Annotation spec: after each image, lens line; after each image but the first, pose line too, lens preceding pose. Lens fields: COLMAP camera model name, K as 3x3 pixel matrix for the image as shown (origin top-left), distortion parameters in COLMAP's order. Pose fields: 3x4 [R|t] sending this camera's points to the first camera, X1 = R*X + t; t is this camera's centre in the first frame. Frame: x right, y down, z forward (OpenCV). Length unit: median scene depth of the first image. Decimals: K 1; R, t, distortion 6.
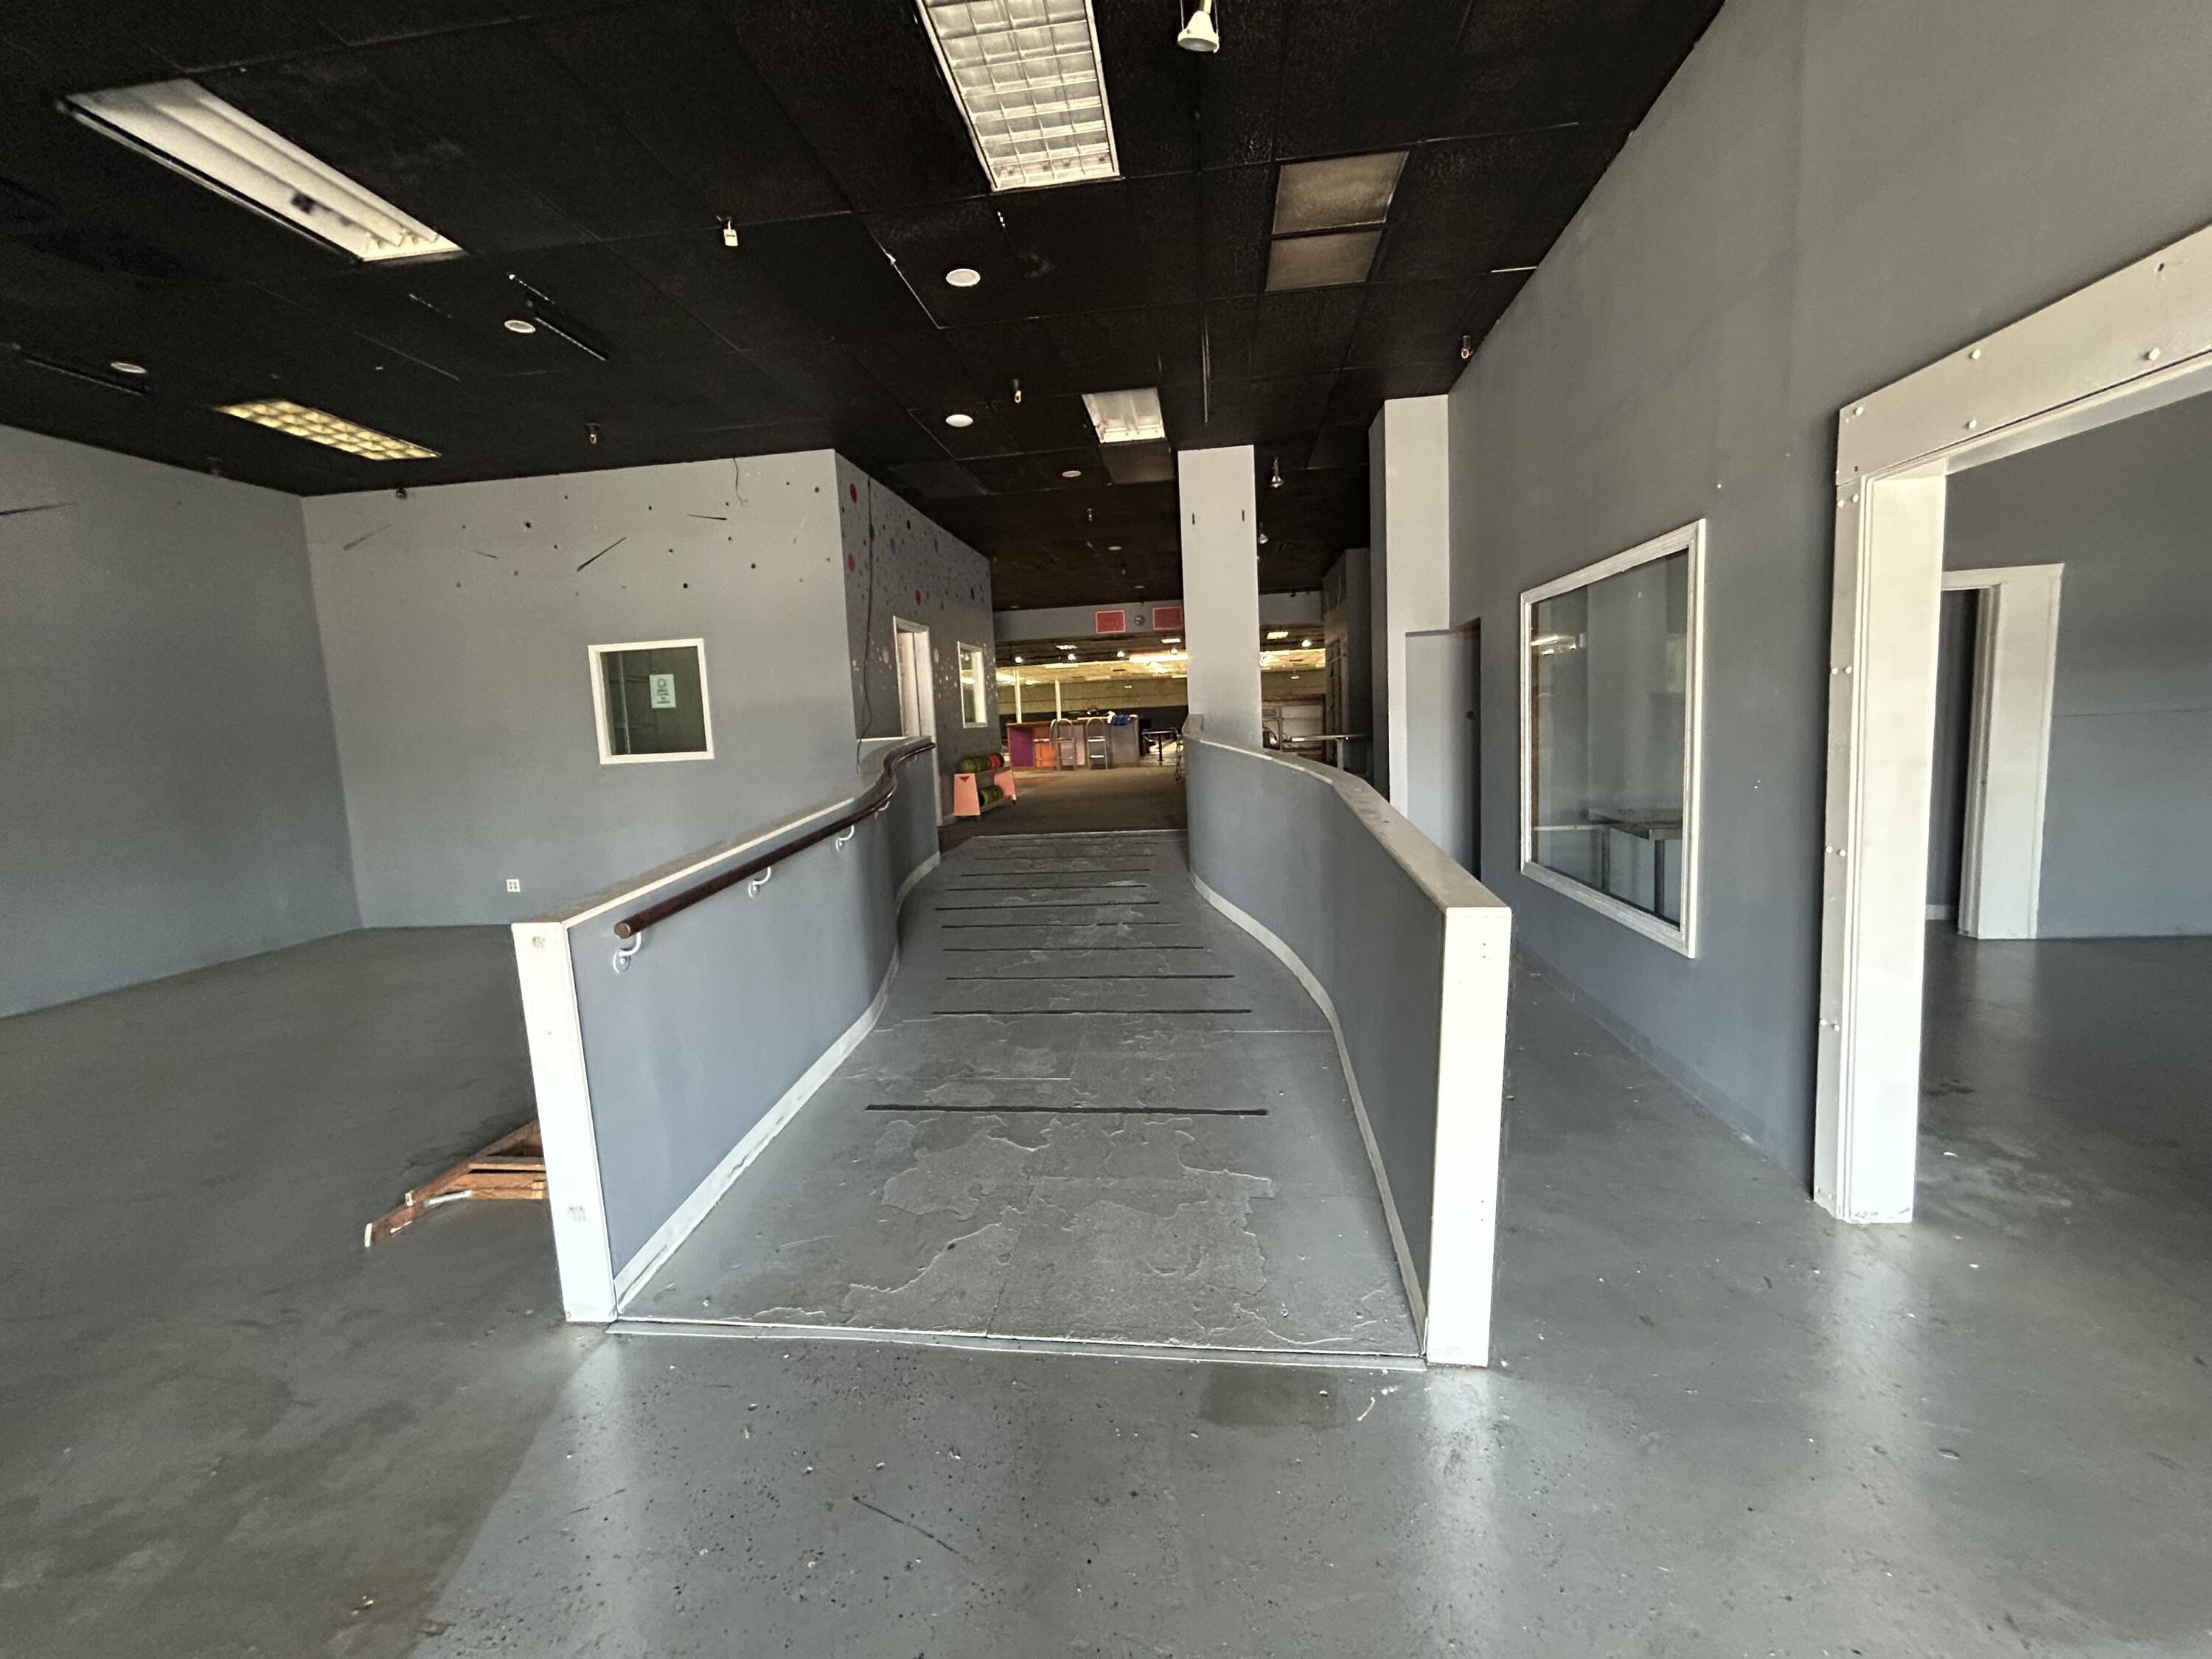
lens RADIAL K [[899.2, 0, 1104.9], [0, 899.2, 822.7], [0, 0, 1]] dist [-0.001237, 0.000072]
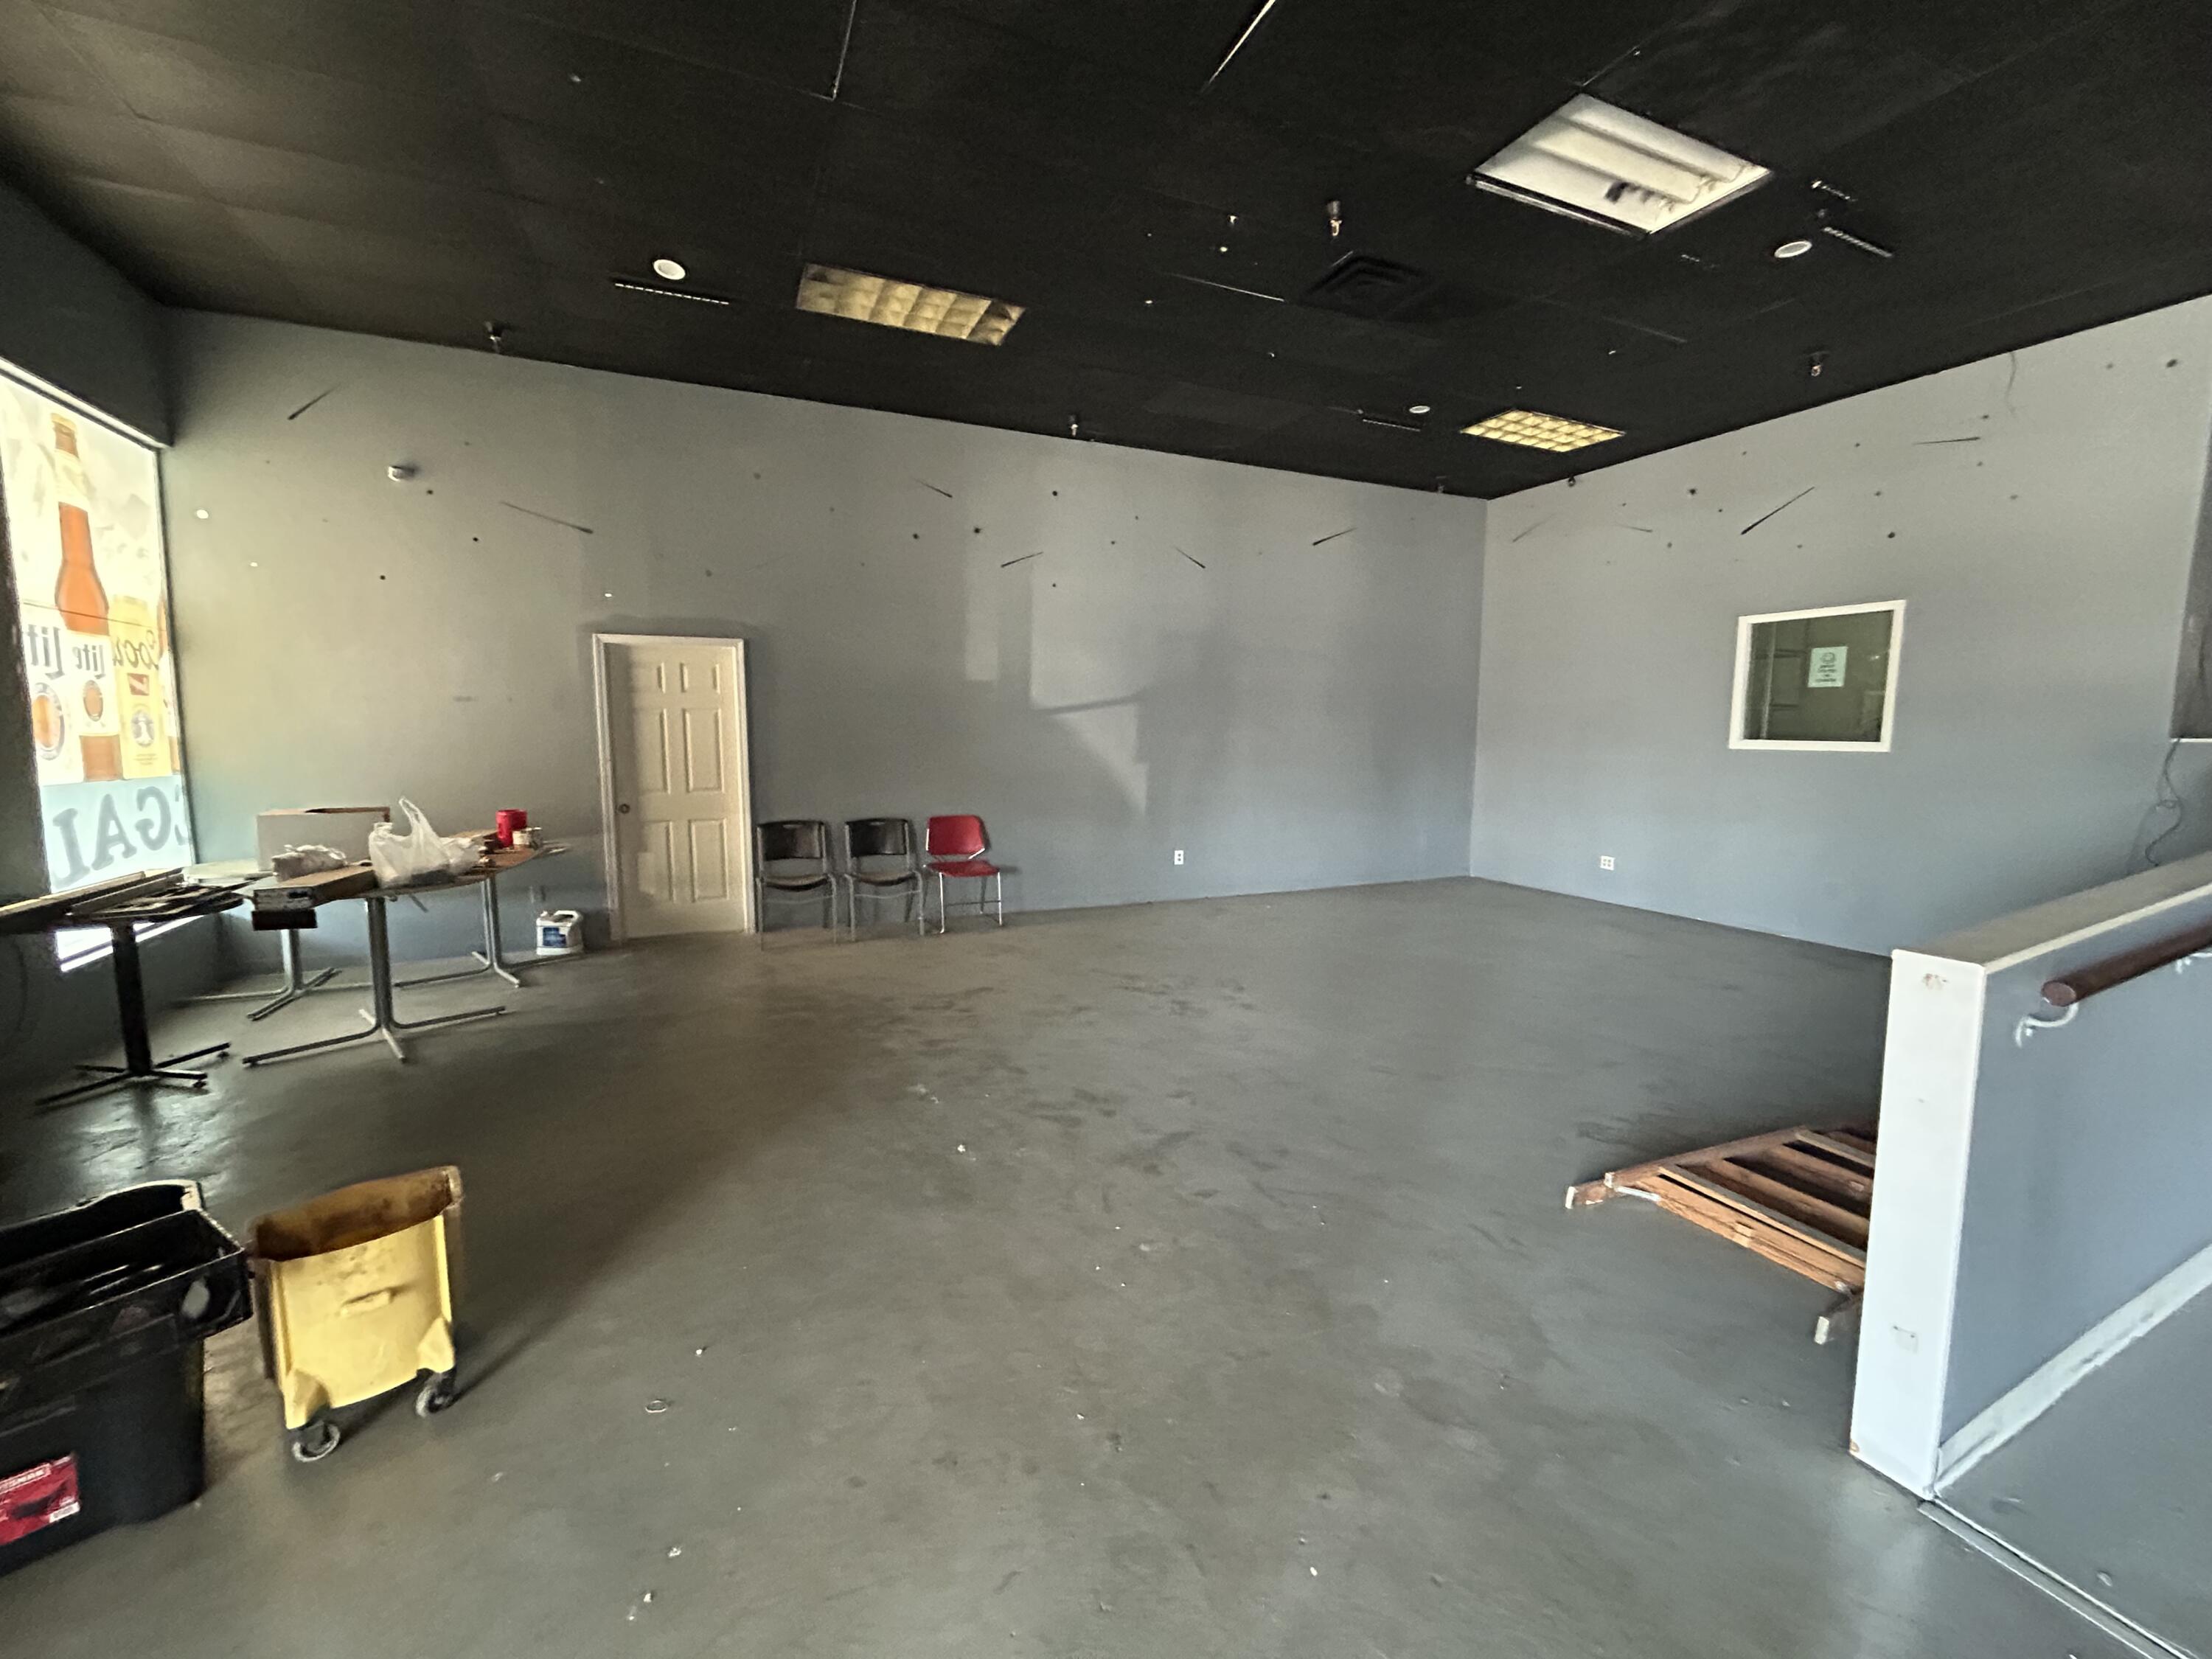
lens RADIAL K [[899.2, 0, 1104.9], [0, 899.2, 822.7], [0, 0, 1]] dist [-0.001237, 0.000072]
pose [[0.509085, 0.142629, -0.848816, -0.202513], [-0.125783, 0.987915, 0.090562, 0.010992], [0.851476, 0.060663, 0.520873, -0.000699]]
